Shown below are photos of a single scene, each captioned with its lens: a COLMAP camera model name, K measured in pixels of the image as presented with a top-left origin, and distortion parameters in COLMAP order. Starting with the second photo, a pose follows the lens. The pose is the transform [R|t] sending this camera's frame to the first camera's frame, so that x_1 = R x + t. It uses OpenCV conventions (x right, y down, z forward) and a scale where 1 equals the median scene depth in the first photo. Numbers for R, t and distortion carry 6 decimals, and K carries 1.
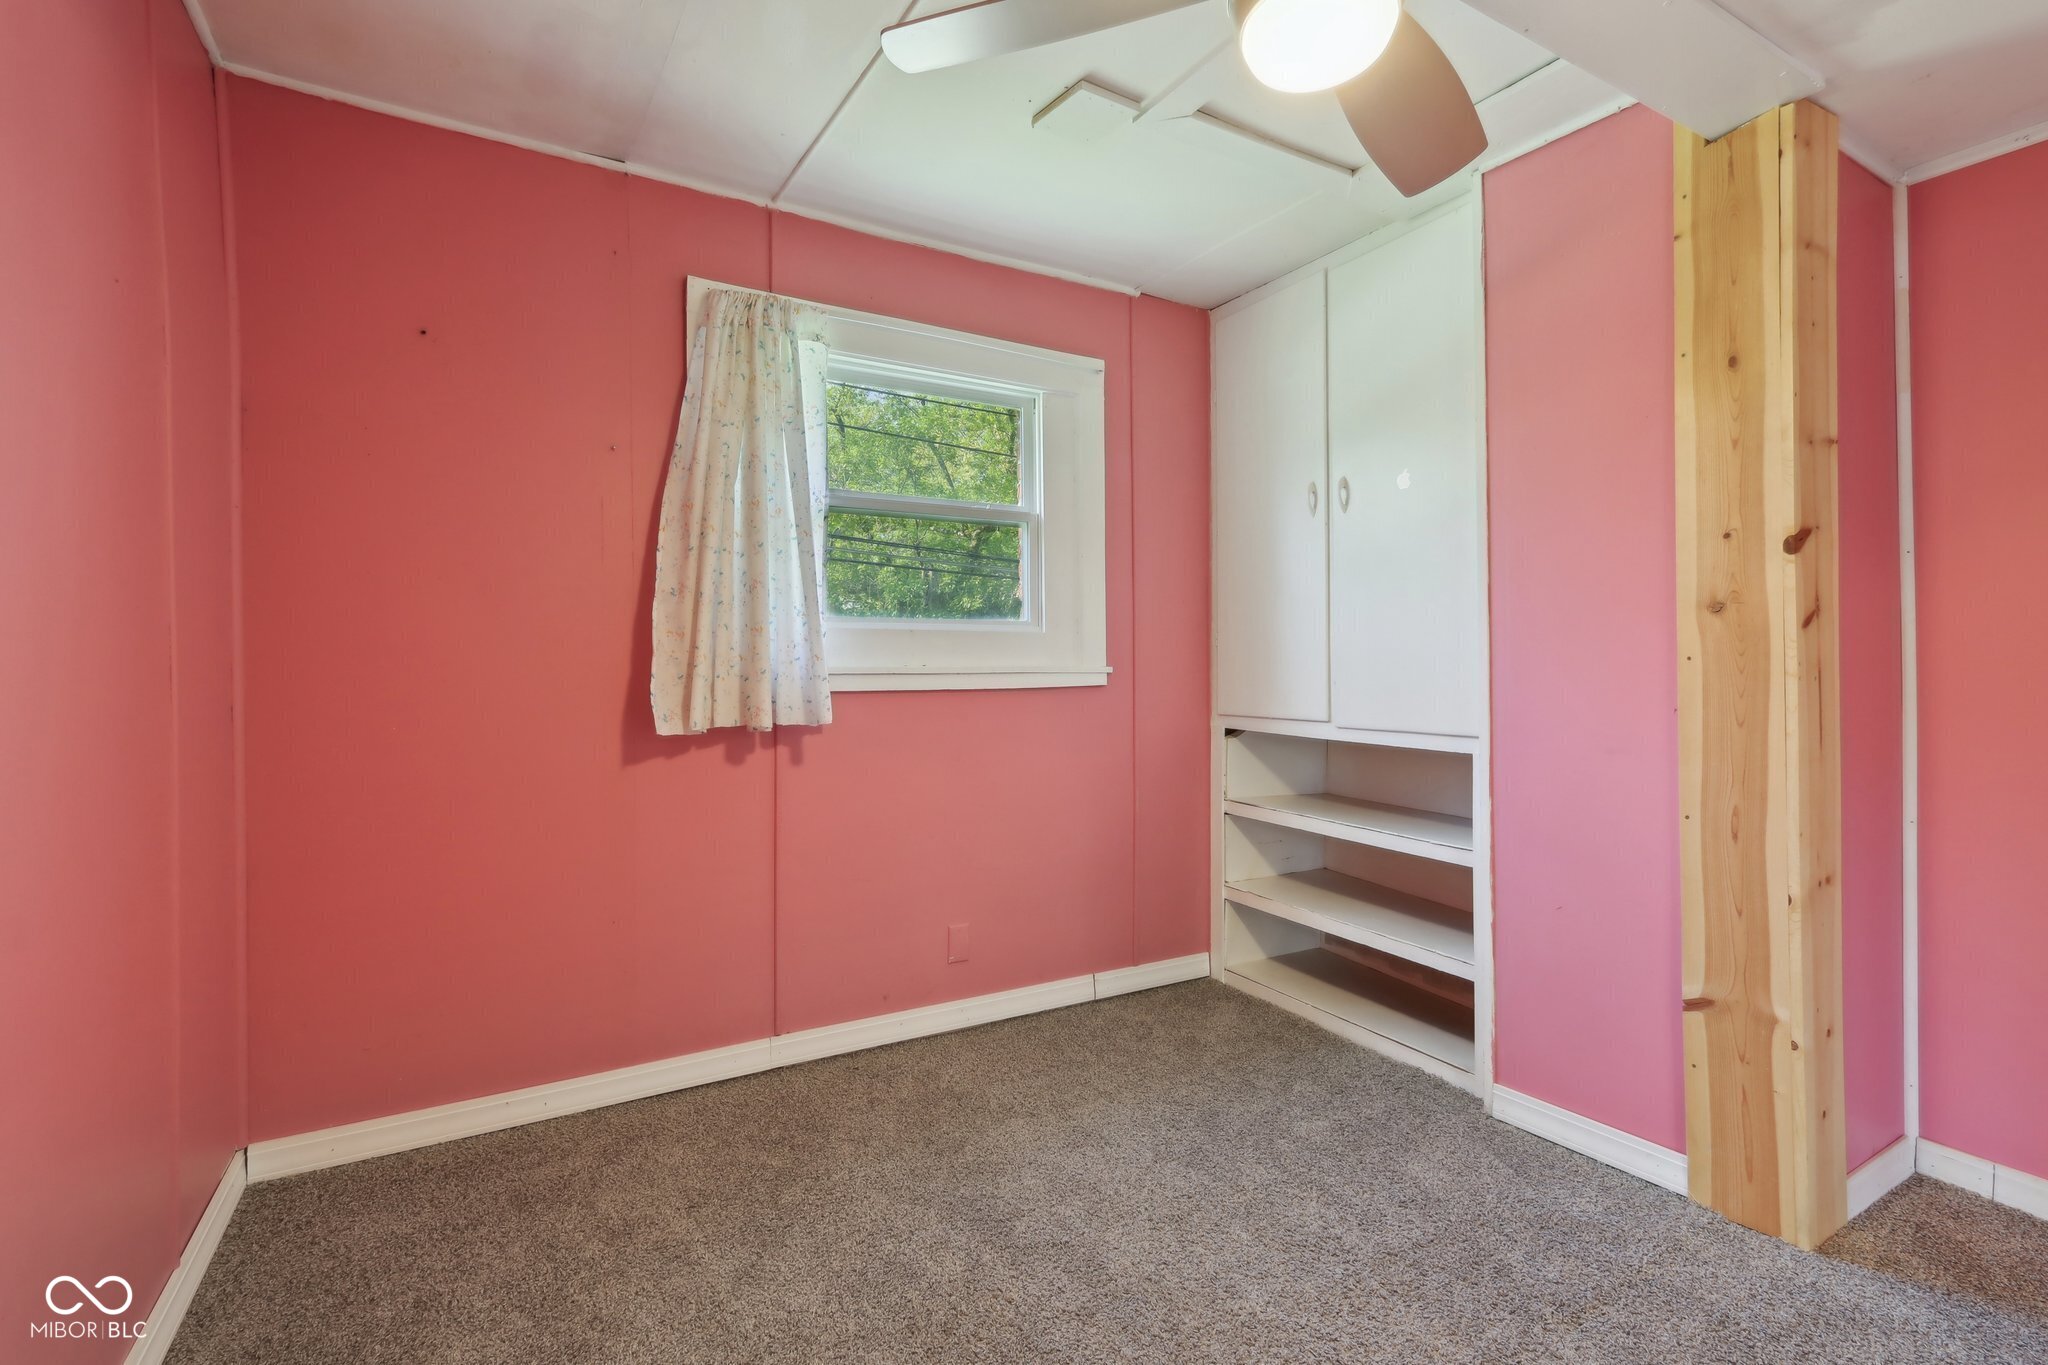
lens RADIAL K [[962.0, 0, 1023.3], [0, 962.0, 675.0], [0, 0, 1]] dist [0.003633, 0.000066]
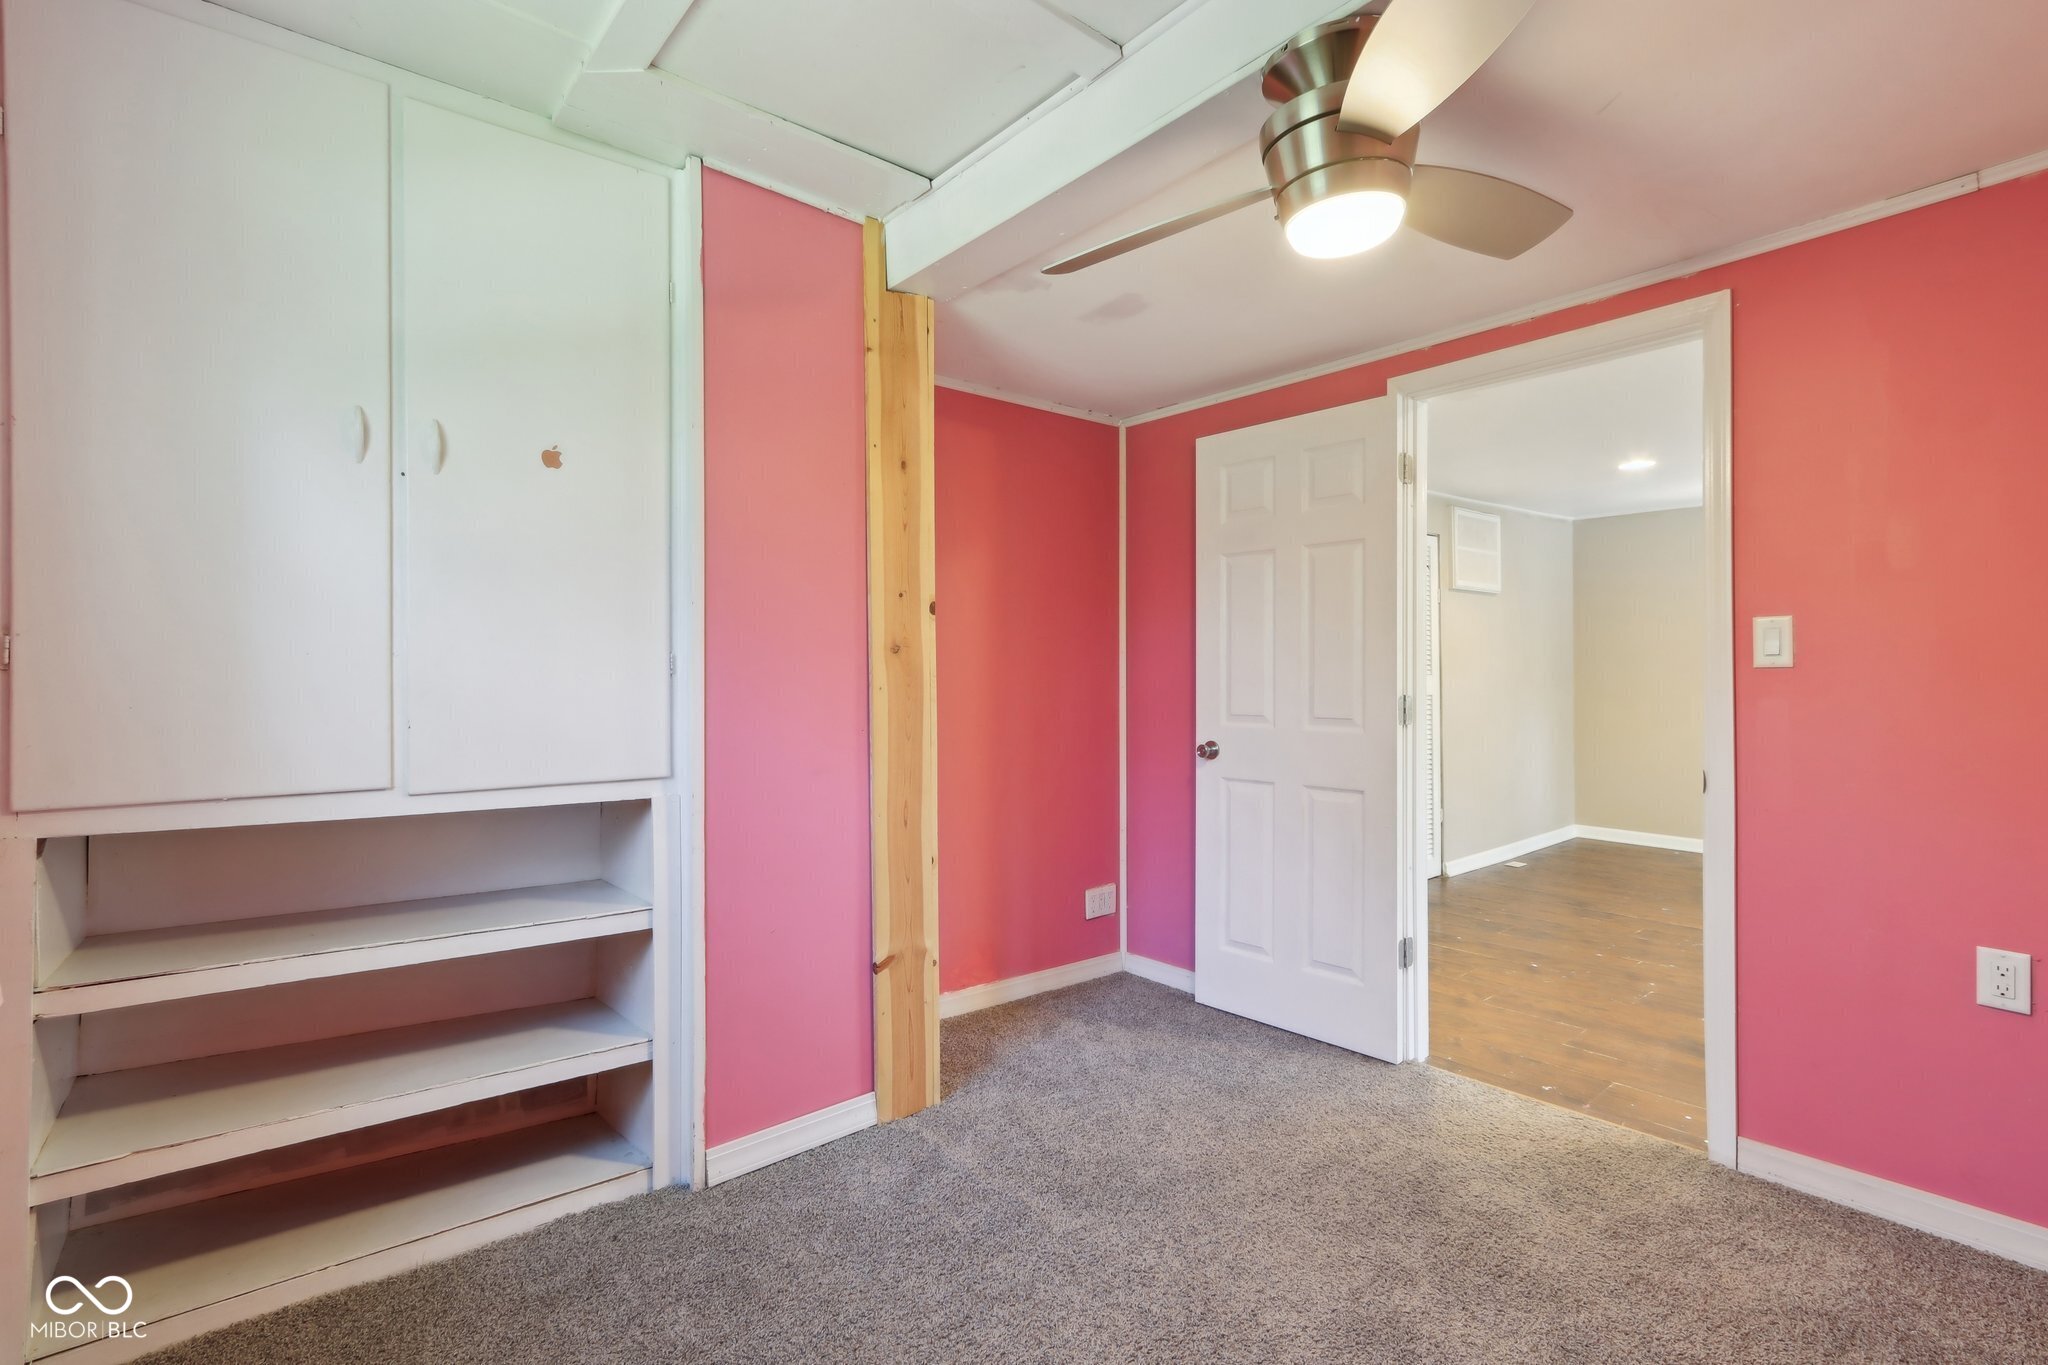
lens RADIAL K [[962.0, 0, 1022.2], [0, 962.0, 669.4], [0, 0, 1]] dist [0.003633, 0.000066]
pose [[-0.174499, 0.010110, 0.984605, -0.581528], [0.014320, 0.999868, -0.007729, -0.030779], [-0.984553, 0.012751, -0.174621, 1.051884]]
